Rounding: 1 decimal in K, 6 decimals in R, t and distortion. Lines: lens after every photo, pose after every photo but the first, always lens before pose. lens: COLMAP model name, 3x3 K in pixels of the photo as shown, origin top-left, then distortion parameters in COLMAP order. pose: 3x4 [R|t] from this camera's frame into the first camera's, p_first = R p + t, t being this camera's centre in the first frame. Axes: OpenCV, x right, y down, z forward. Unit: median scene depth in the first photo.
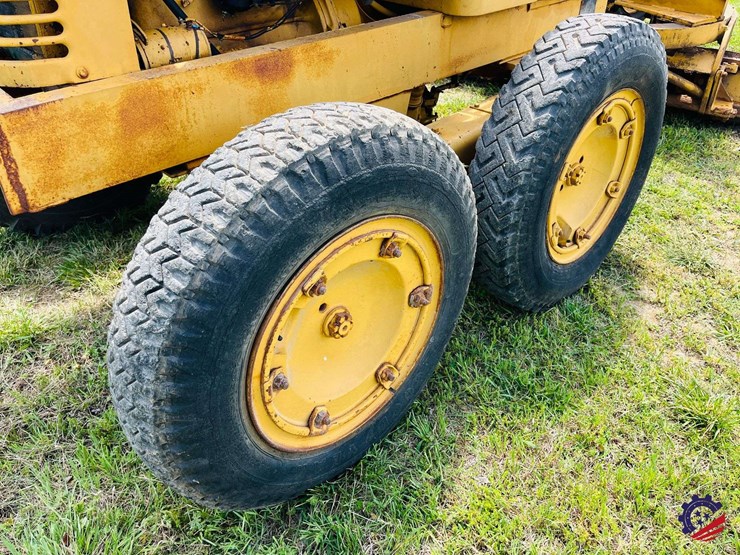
lens RADIAL K [[562.4, 0, 375.7], [0, 562.4, 278.9], [0, 0, 1]] dist [0.072817, -0.116596]
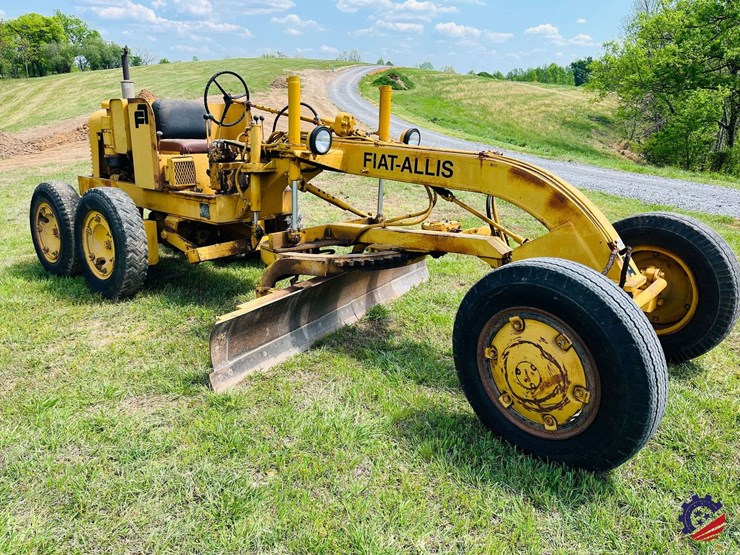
lens RADIAL K [[561.1, 0, 366.2], [0, 561.1, 276.0], [0, 0, 1]] dist [0.085395, -0.126580]
pose [[0.093399, 0.242741, -0.965585, 3.799542], [-0.604974, 0.784090, 0.138596, -1.450865], [0.790748, 0.571209, 0.220085, 1.848790]]
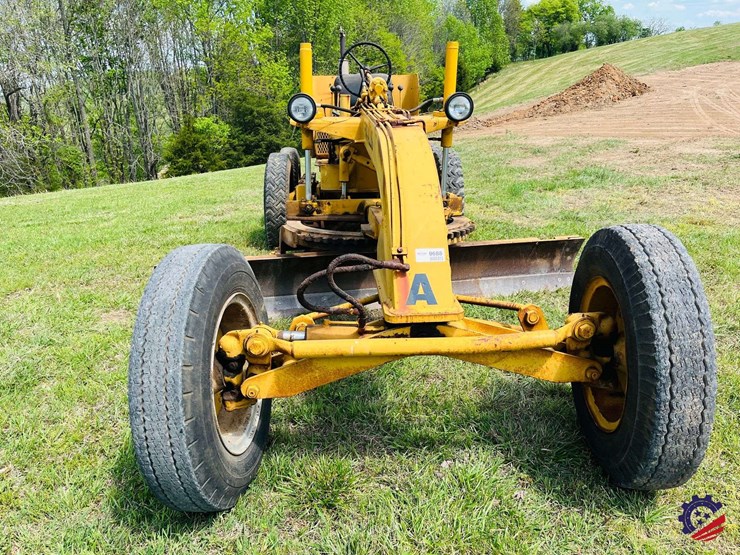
lens RADIAL K [[561.1, 0, 366.2], [0, 561.1, 276.0], [0, 0, 1]] dist [0.085395, -0.126580]
pose [[-0.654618, 0.216545, -0.724281, 3.007757], [-0.449281, 0.659084, 0.603121, -2.529452], [0.607965, 0.720220, -0.334159, 3.339655]]
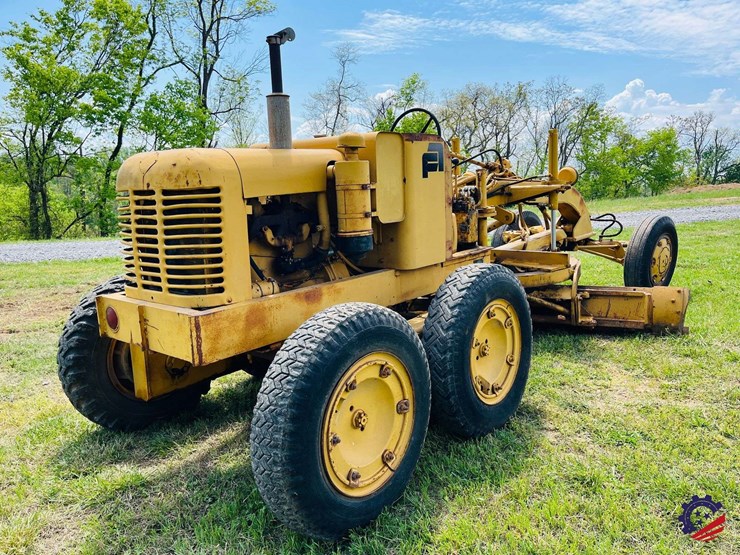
lens RADIAL K [[558.6, 0, 376.7], [0, 558.6, 276.9], [0, 0, 1]] dist [0.066680, -0.098732]
pose [[0.993482, -0.065762, 0.093110, -0.134089], [0.100617, 0.889794, -0.445132, 0.426090], [-0.053576, 0.451599, 0.890611, -0.717165]]
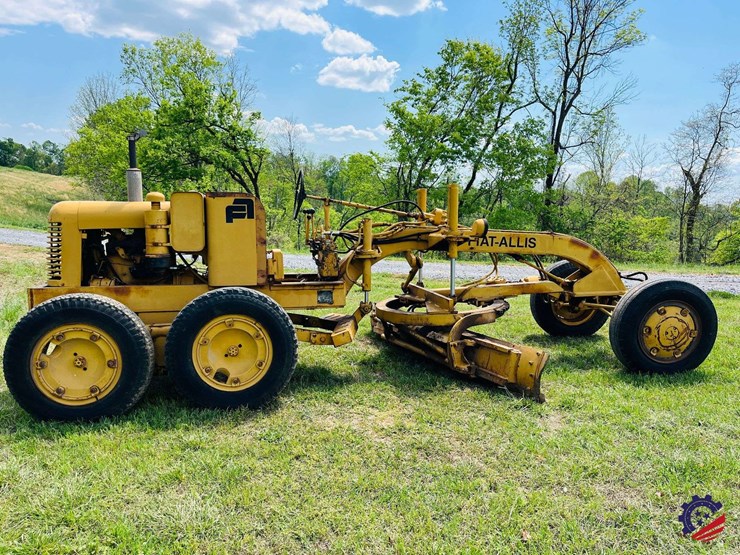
lens RADIAL K [[558.6, 0, 376.7], [0, 558.6, 276.9], [0, 0, 1]] dist [0.066680, -0.098732]
pose [[0.854176, 0.049192, -0.517652, 2.558522], [-0.306411, 0.851930, -0.424650, 0.438512], [0.420114, 0.521340, 0.742771, -0.744664]]
